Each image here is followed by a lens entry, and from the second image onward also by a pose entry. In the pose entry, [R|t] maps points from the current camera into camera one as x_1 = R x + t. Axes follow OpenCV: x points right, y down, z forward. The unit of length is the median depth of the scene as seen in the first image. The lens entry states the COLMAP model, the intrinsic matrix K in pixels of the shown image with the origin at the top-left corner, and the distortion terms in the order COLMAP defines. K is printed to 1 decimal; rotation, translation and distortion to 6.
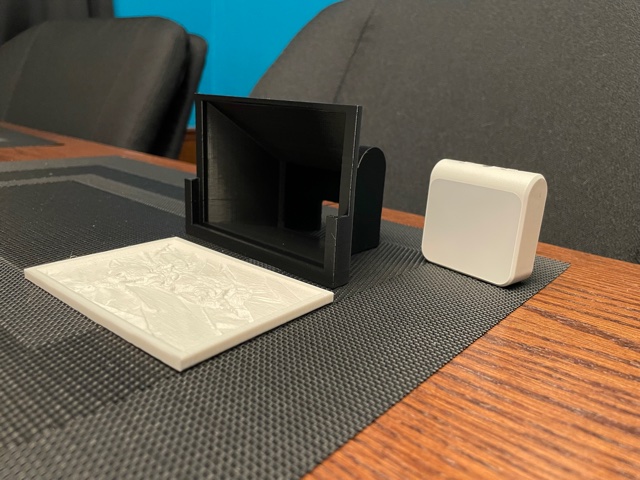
lens RADIAL K [[489.5, 0, 321.1], [0, 489.5, 250.1], [0, 0, 1]] dist [0.003393, -0.069201]
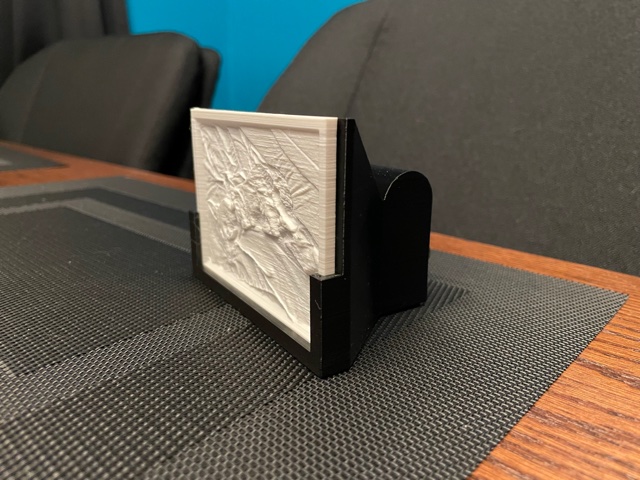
lens RADIAL K [[484.4, 0, 320.0], [0, 484.4, 240.0], [0, 0, 1]] dist [0.003024, -0.069121]
pose [[0.997963, -0.024629, -0.058851, 0.024372], [0.022688, 0.999184, -0.033424, -0.031673], [0.059626, 0.032021, 0.997707, 0.097033]]
